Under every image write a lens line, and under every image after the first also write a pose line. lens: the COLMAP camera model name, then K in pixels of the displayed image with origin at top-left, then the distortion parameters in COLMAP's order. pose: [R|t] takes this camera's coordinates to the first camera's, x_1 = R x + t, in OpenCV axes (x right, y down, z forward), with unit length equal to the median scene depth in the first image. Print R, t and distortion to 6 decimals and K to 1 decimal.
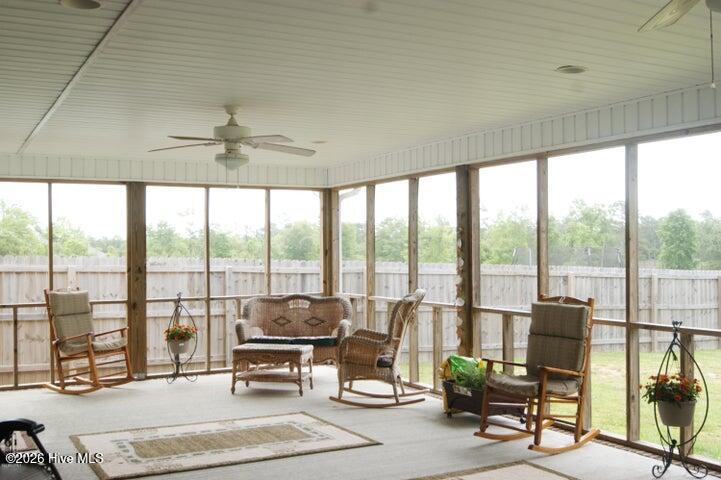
lens RADIAL K [[814.8, 0, 360.5], [0, 814.8, 238.9], [0, 0, 1]] dist [0.015912, 0.000000]
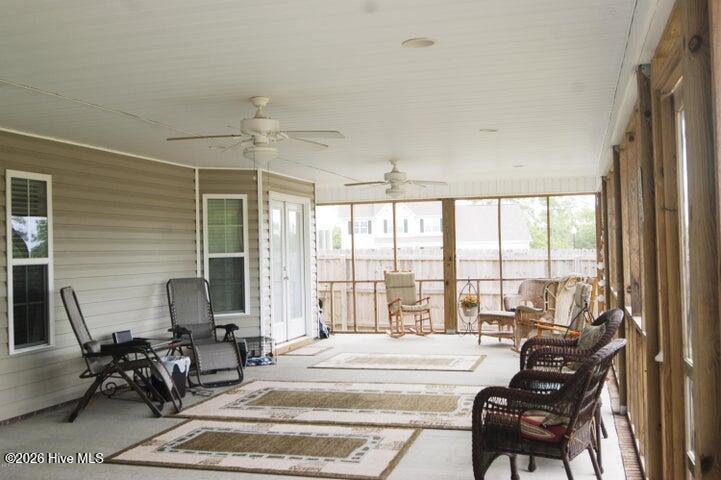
lens RADIAL K [[814.8, 0, 360.7], [0, 814.8, 240.3], [0, 0, 1]] dist [0.015912, 0.000000]
pose [[0.734378, -0.017310, -0.678520, 0.605313], [0.028119, 0.999592, 0.004932, -0.006253], [0.678158, -0.022701, 0.734565, -0.178103]]
